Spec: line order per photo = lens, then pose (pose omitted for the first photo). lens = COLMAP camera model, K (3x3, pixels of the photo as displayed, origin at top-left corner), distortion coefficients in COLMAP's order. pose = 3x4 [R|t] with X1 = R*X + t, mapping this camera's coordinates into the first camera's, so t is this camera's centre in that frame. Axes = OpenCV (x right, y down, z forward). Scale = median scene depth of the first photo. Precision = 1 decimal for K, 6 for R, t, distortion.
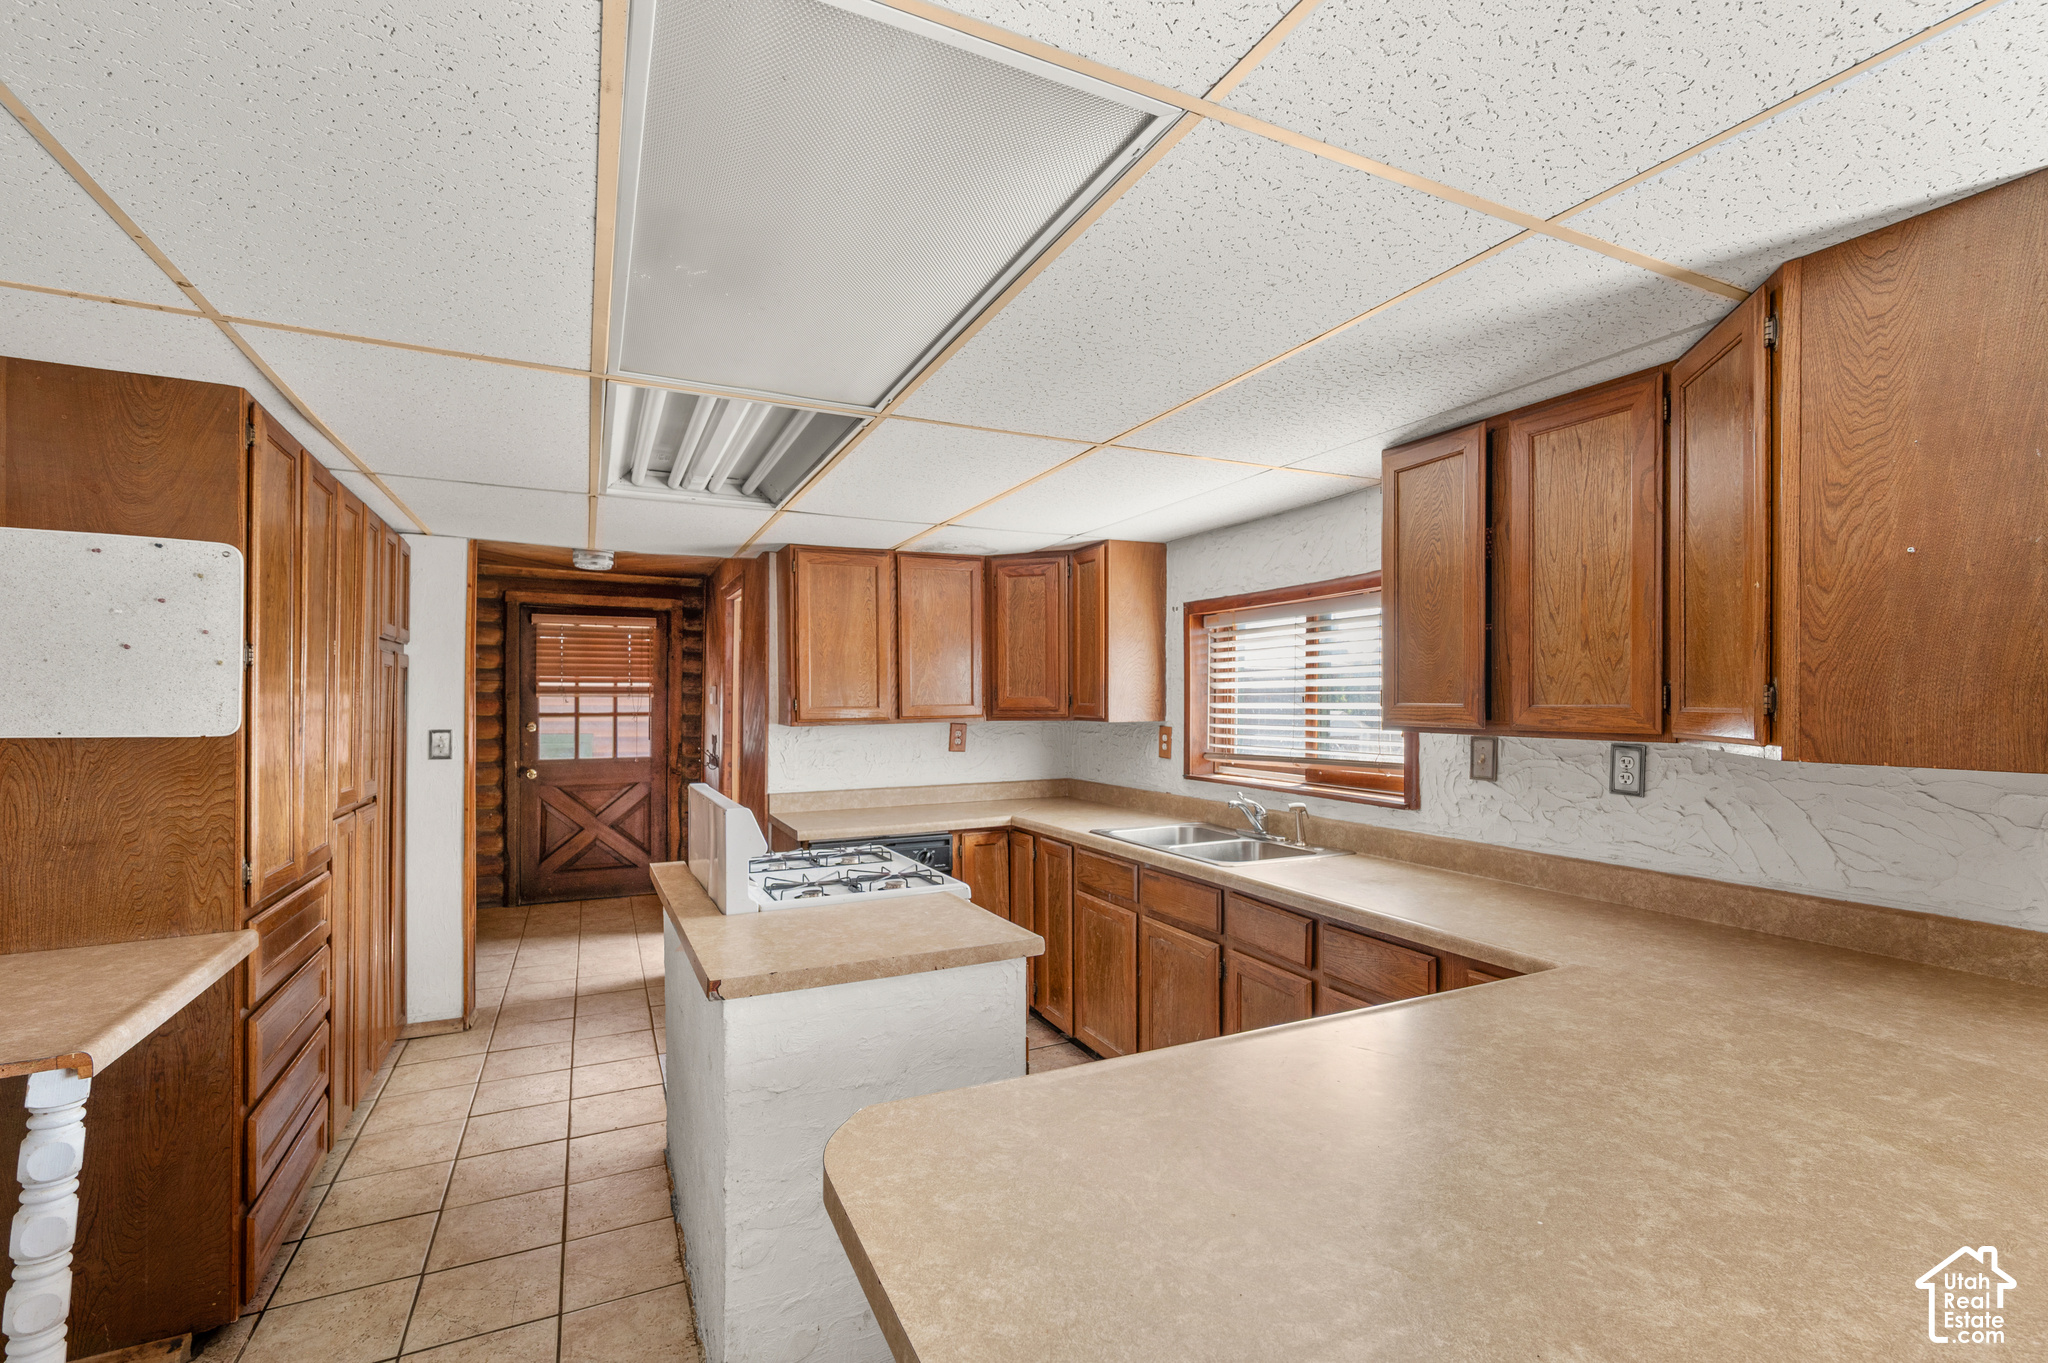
lens RADIAL K [[895.9, 0, 1028.3], [0, 895.9, 700.7], [0, 0, 1]] dist [0.003584, 0.000290]
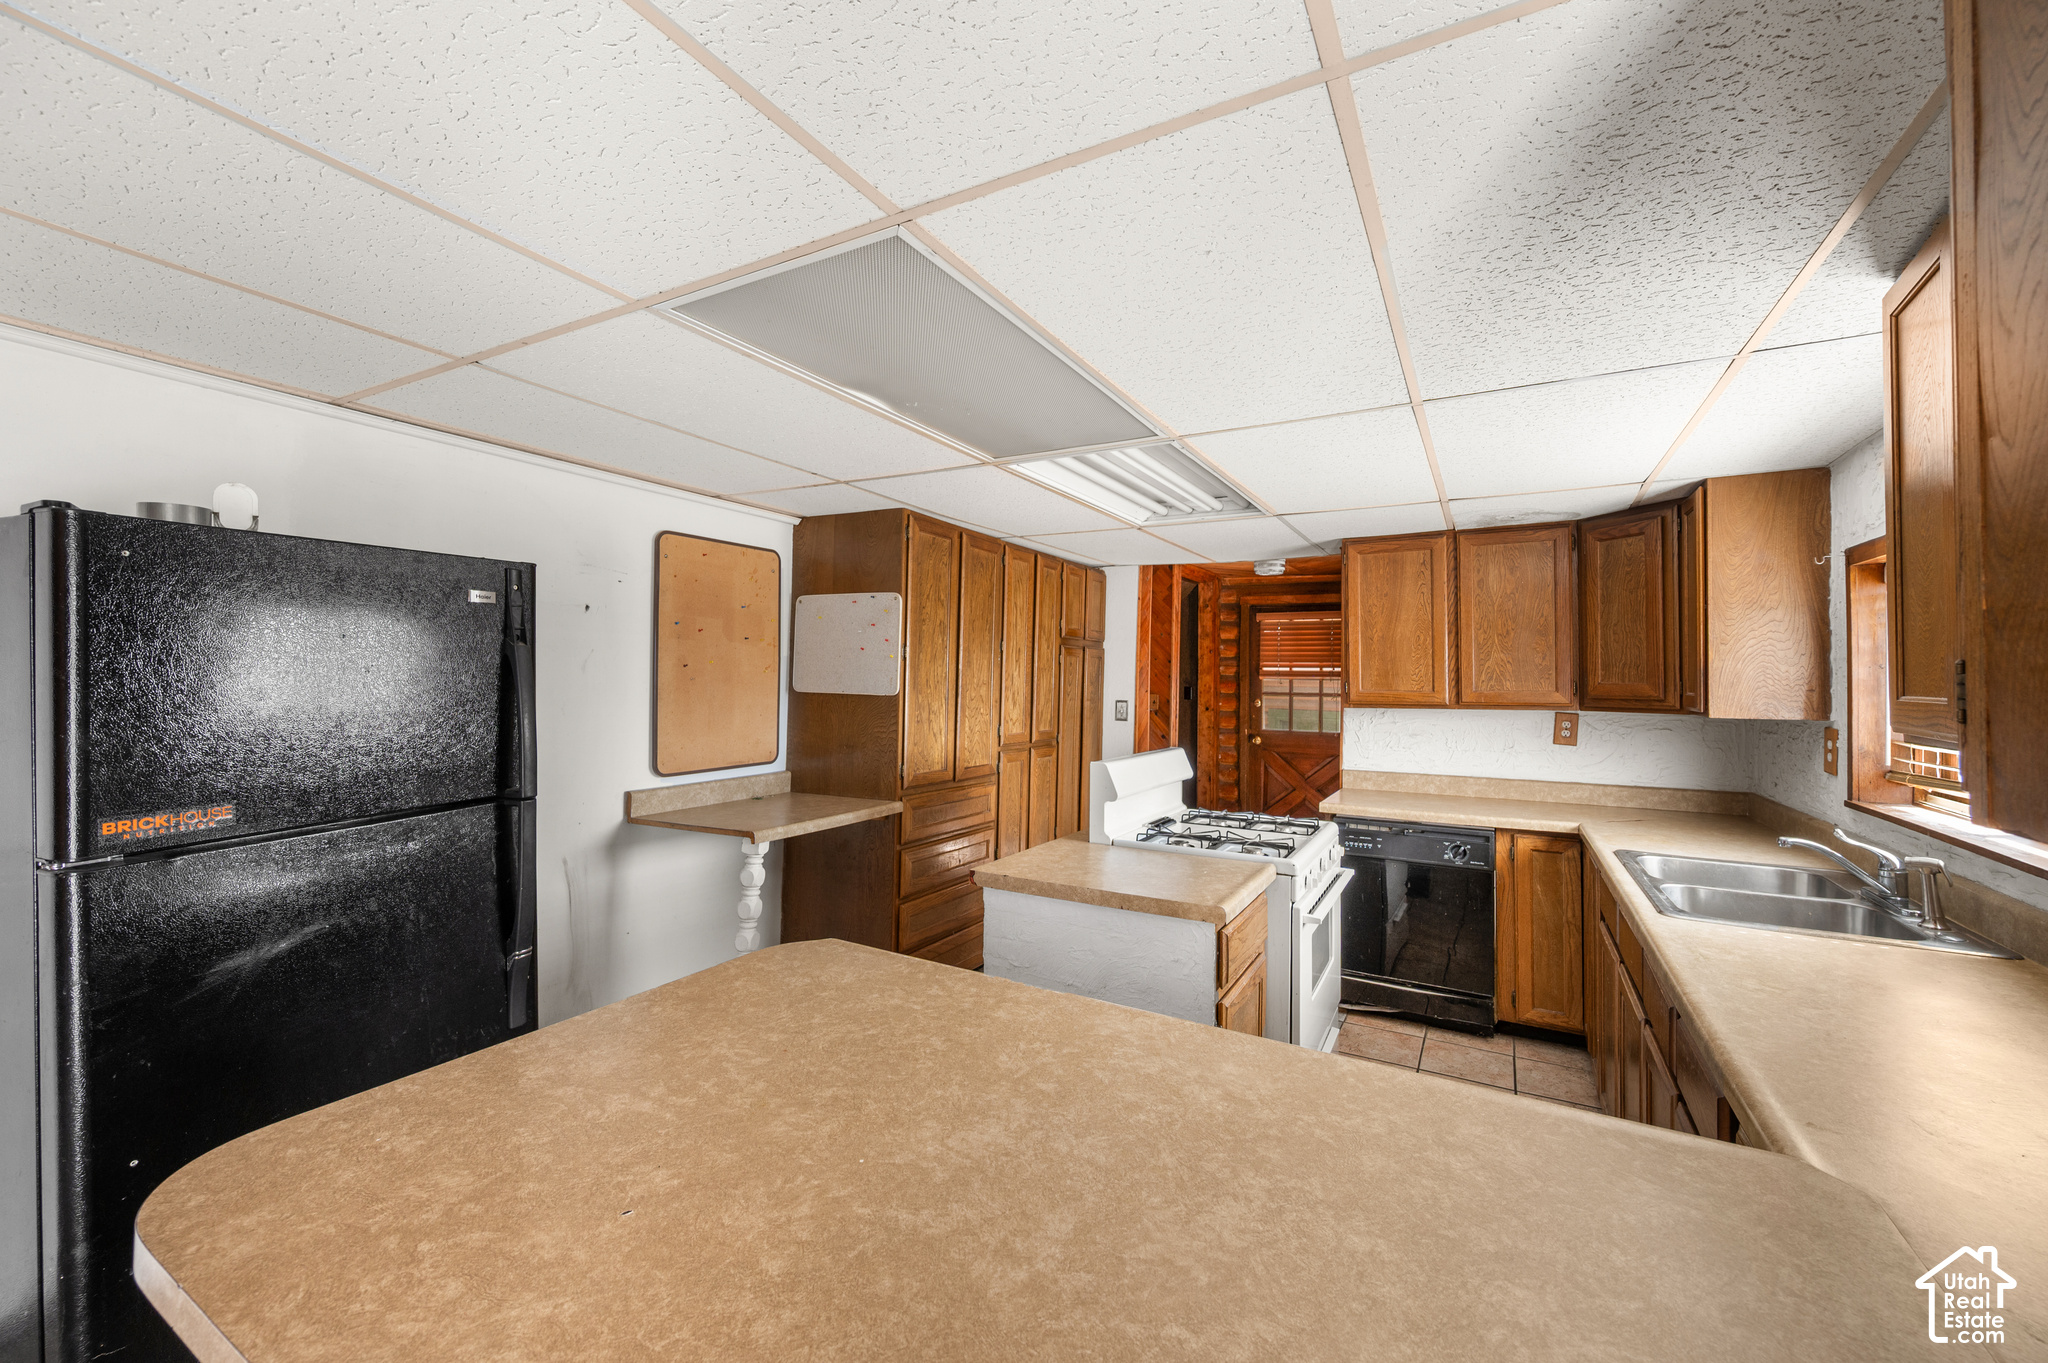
lens RADIAL K [[821.3, 0, 1036.1], [0, 821.3, 664.2], [0, 0, 1]] dist [-0.002357, 0.000466]
pose [[0.568762, -0.005057, -0.822487, 0.327030], [-0.016535, 0.999709, -0.017581, 0.000234], [0.822336, 0.023599, 0.568513, 0.130875]]
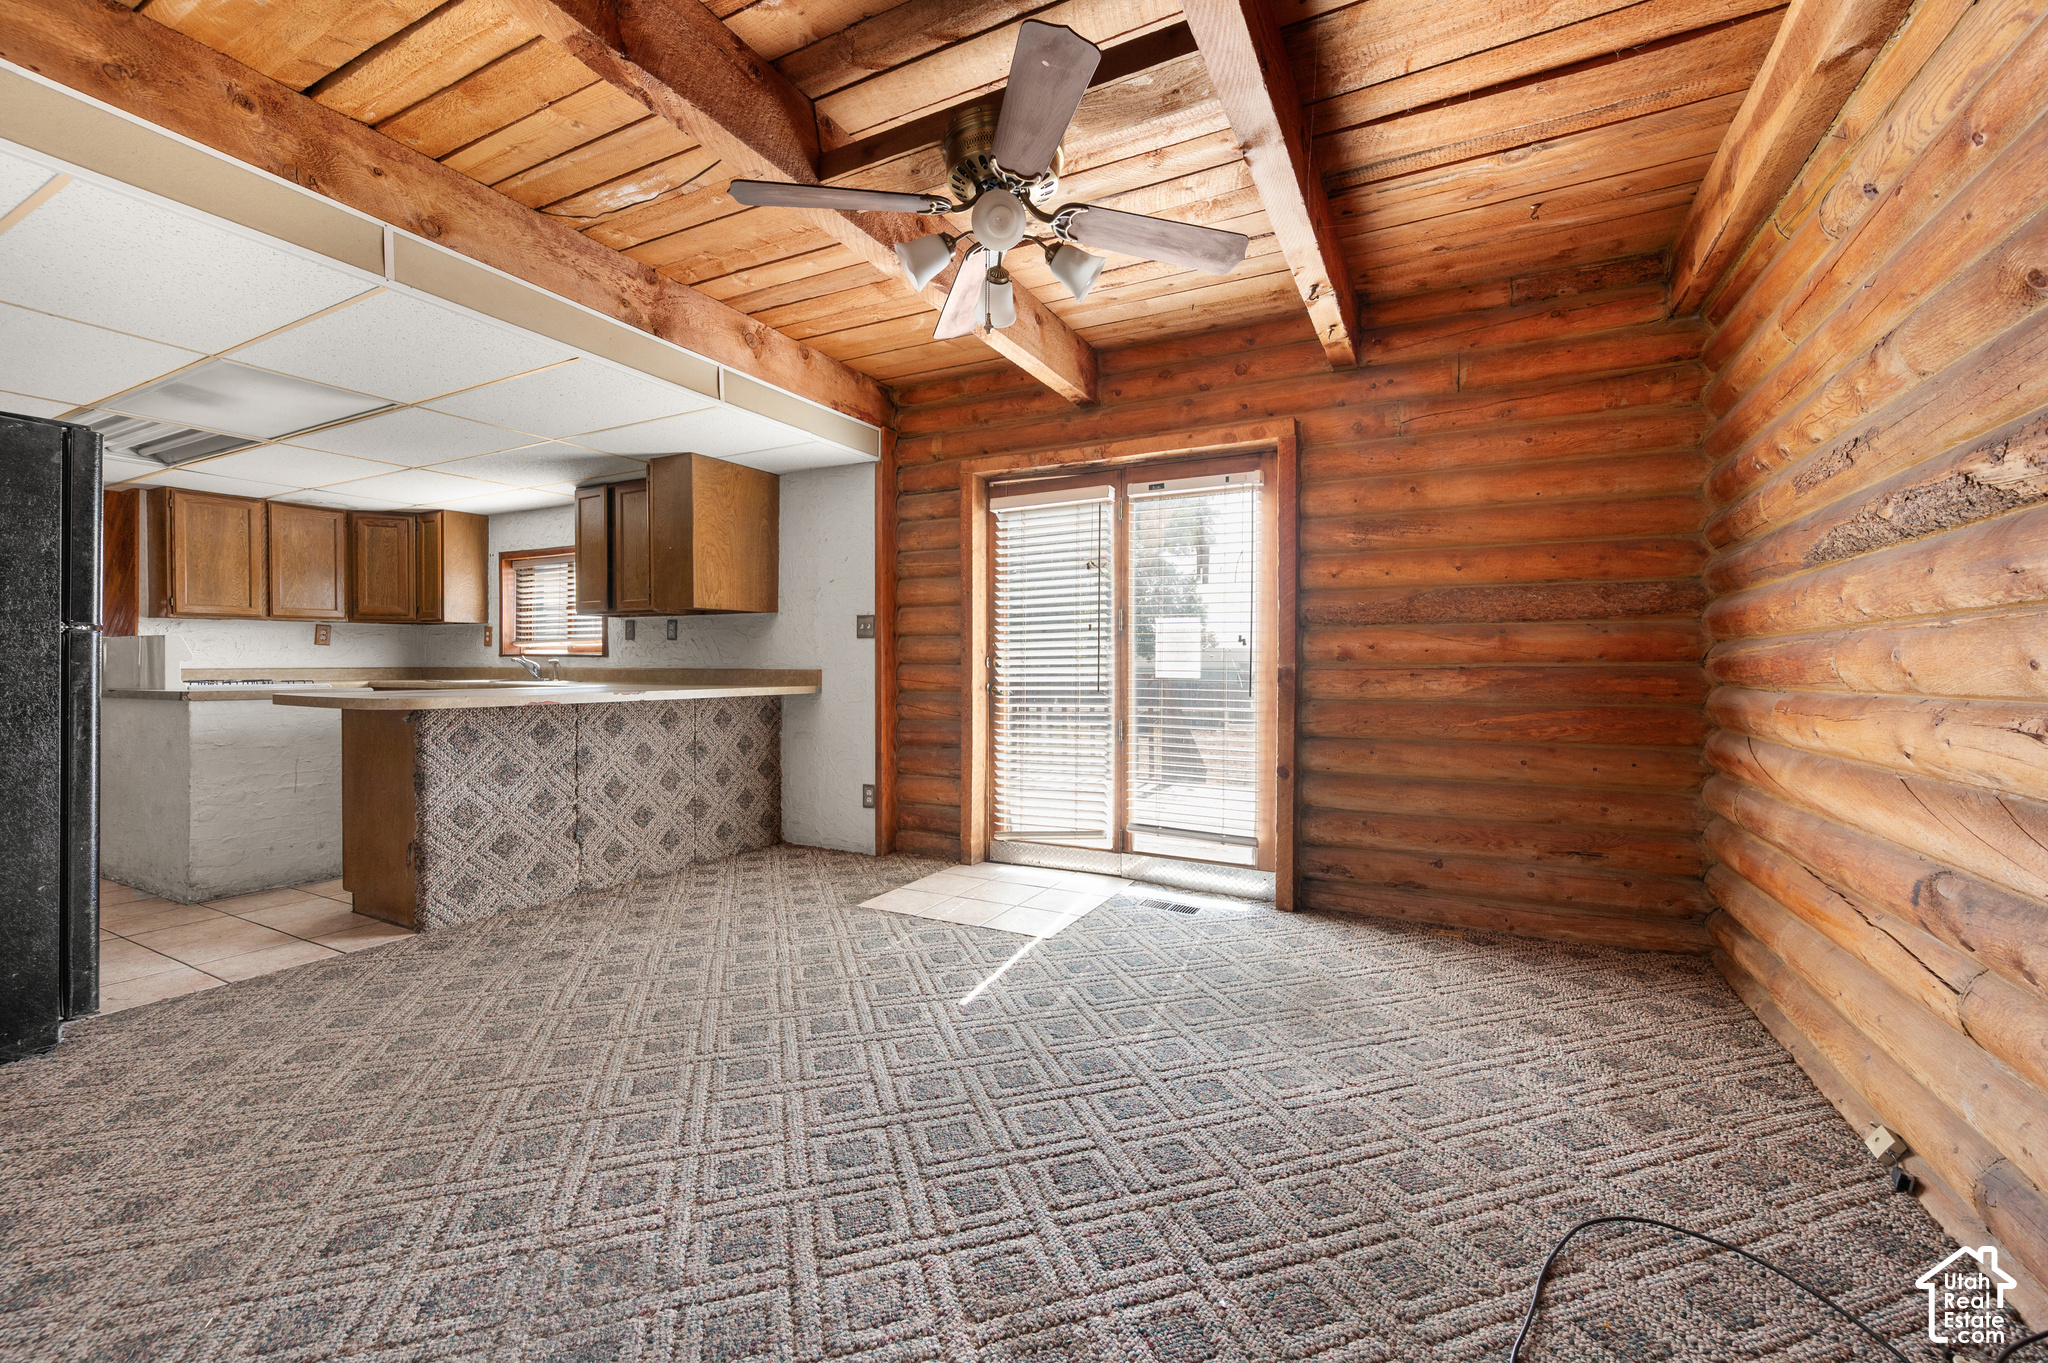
lens RADIAL K [[821.3, 0, 1024.7], [0, 821.3, 669.7], [0, 0, 1]] dist [-0.002357, 0.000466]
pose [[0.807788, 0.000273, 0.589473, 0.061070], [-0.004164, 0.999978, 0.005243, 0.096040], [-0.589459, -0.006690, 0.807771, -0.802191]]
